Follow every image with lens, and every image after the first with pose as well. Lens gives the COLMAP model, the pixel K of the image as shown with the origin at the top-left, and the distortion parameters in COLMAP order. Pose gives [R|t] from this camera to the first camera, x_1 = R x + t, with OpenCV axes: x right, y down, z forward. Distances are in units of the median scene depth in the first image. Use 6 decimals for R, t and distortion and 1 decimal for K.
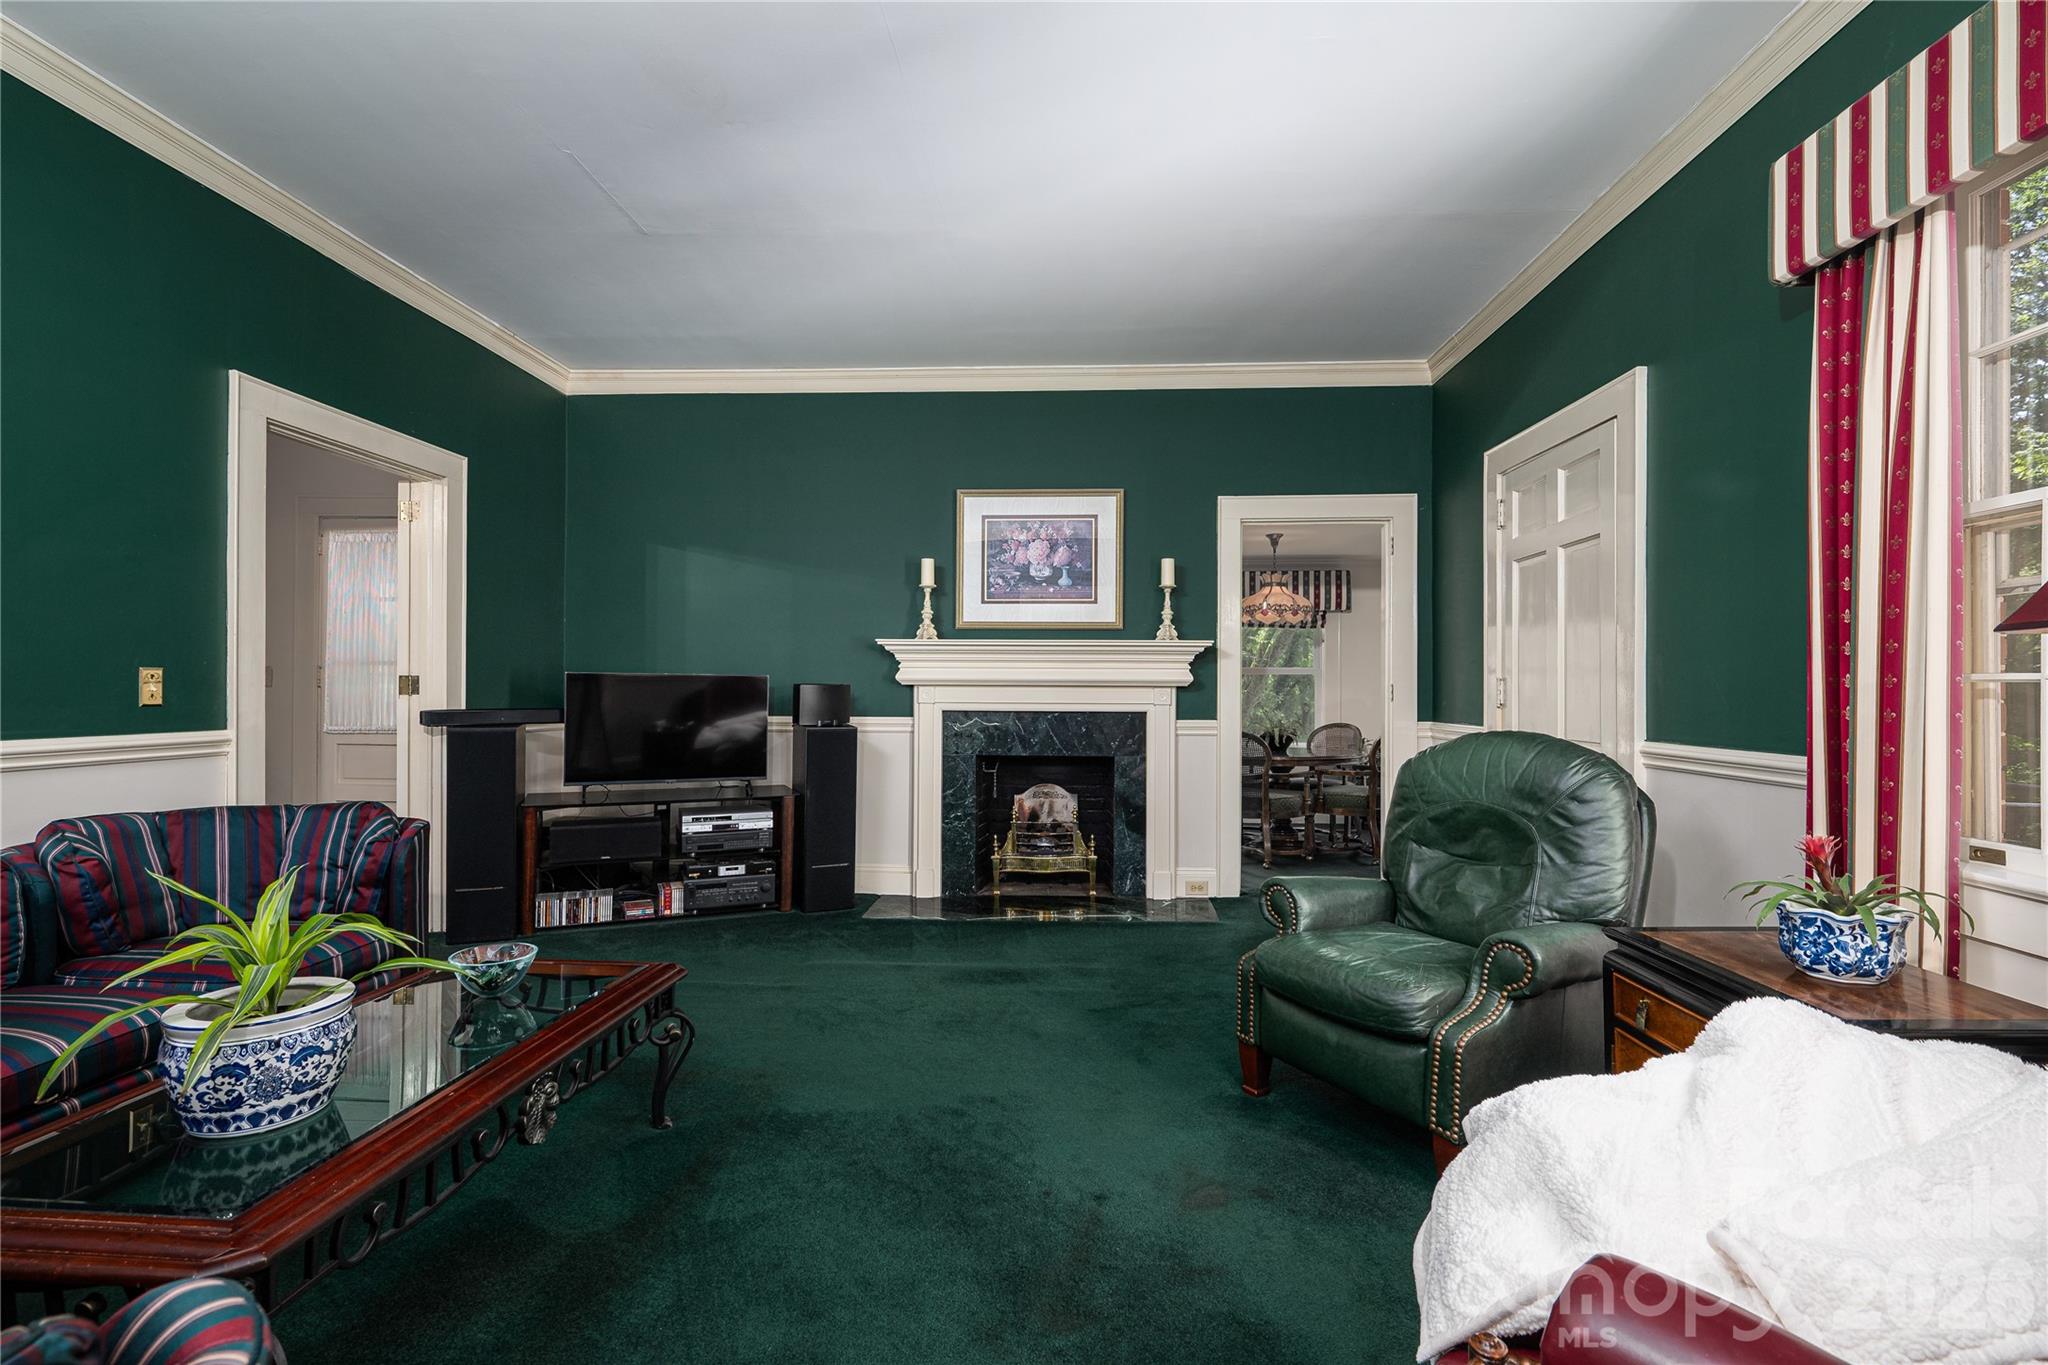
lens RADIAL K [[938.3, 0, 1028.9], [0, 938.3, 688.6], [0, 0, 1]] dist [-0.000224, 0.000000]
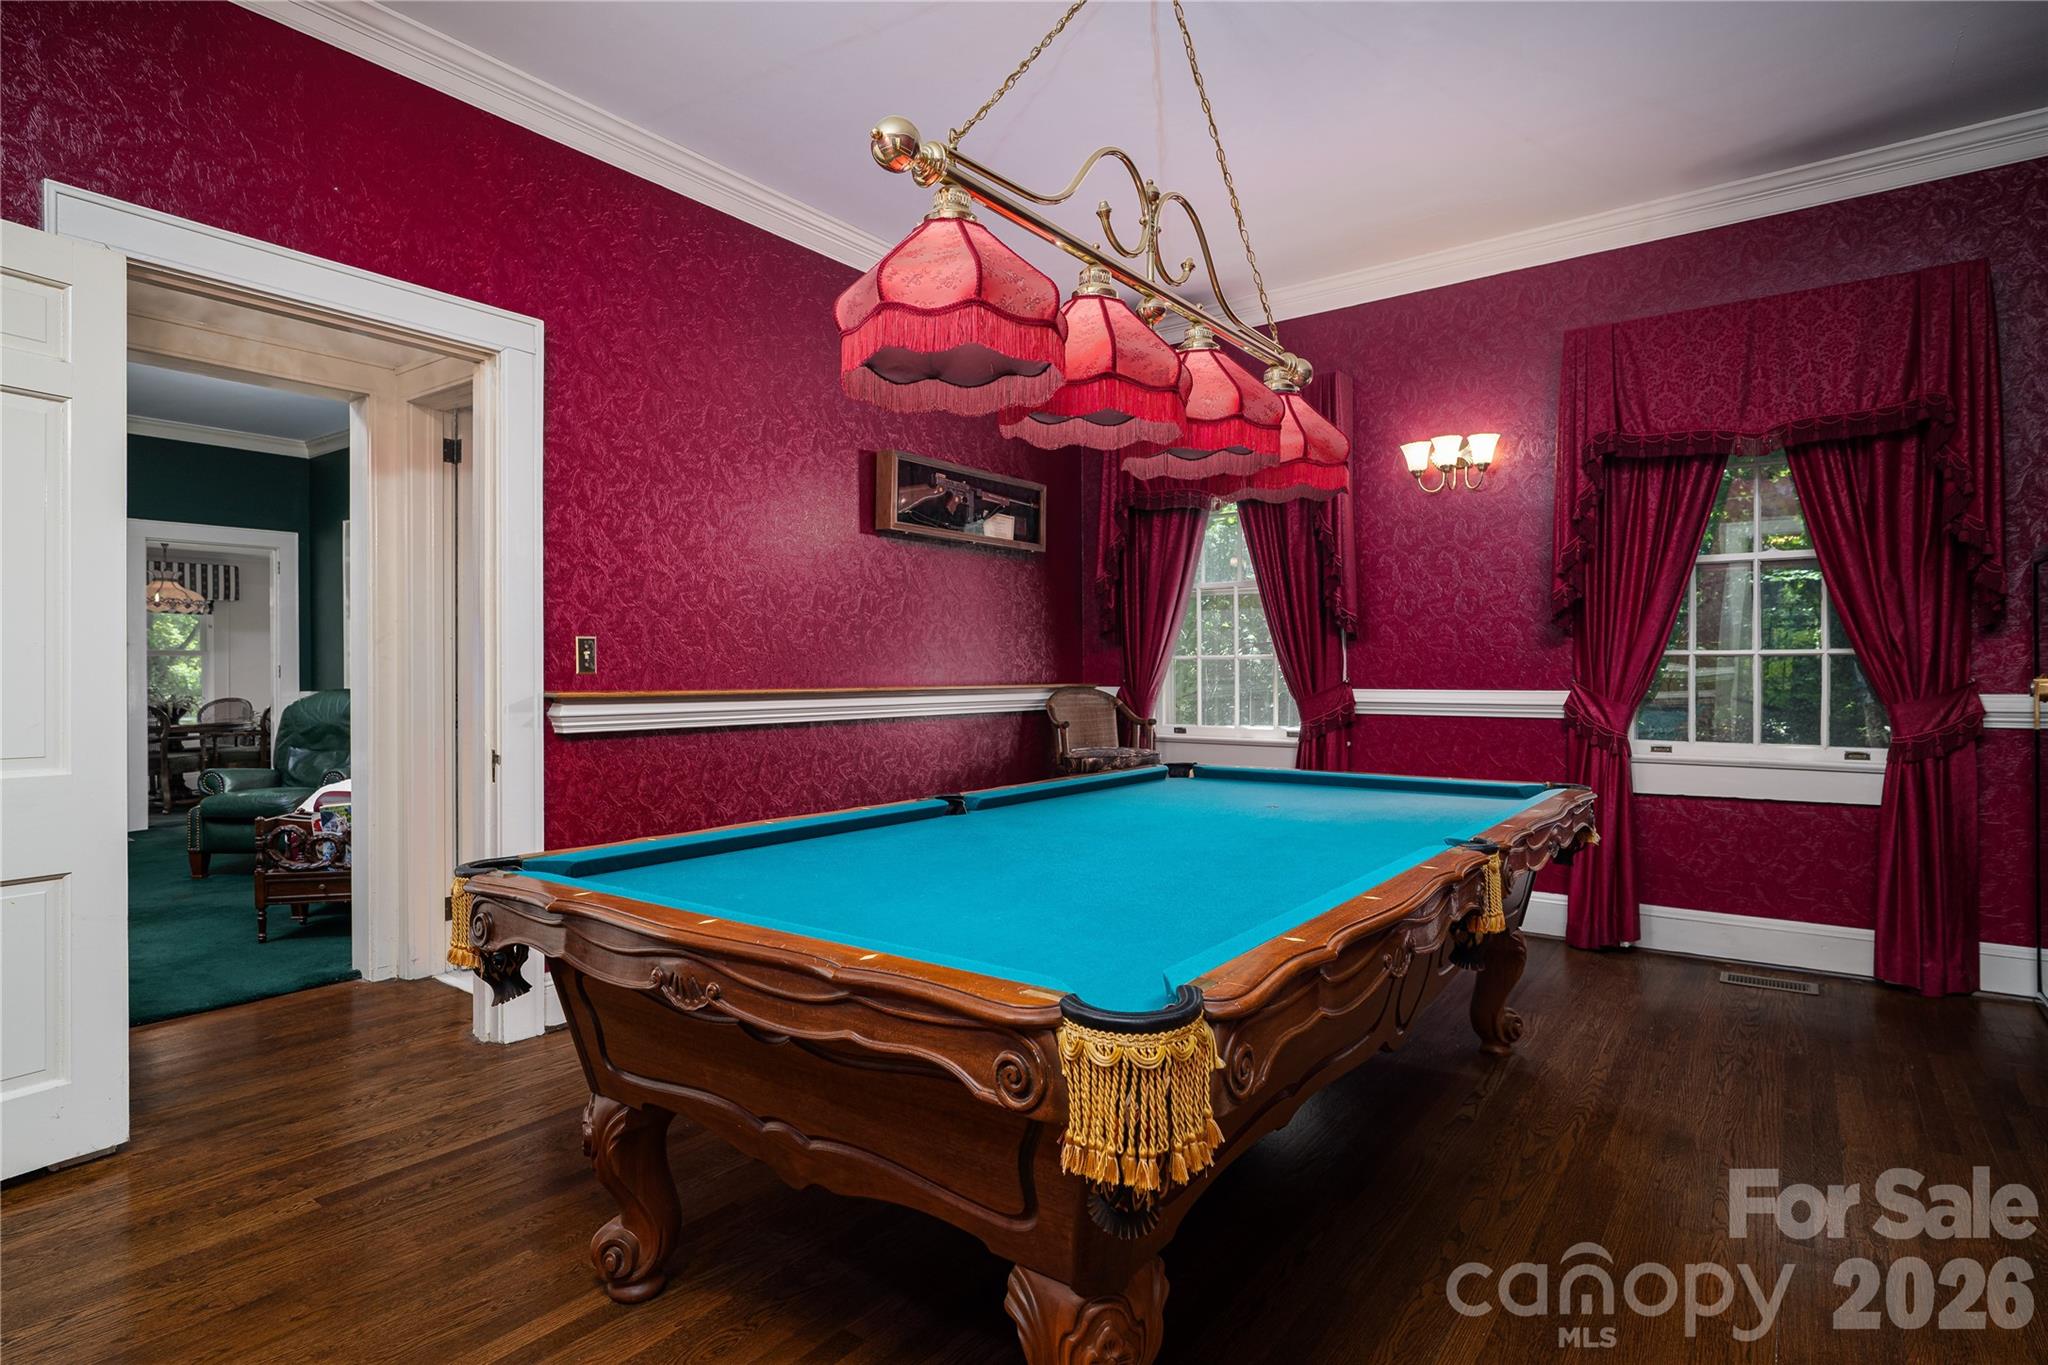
lens RADIAL K [[1109.0, 0, 1032.8], [0, 1109.0, 678.8], [0, 0, 1]] dist [-0.001529, -0.000545]
pose [[0.569922, -0.008731, 0.821653, -0.274289], [0.001331, 0.999952, 0.009703, 0.000773], [-0.821698, -0.004436, 0.569906, -0.718920]]
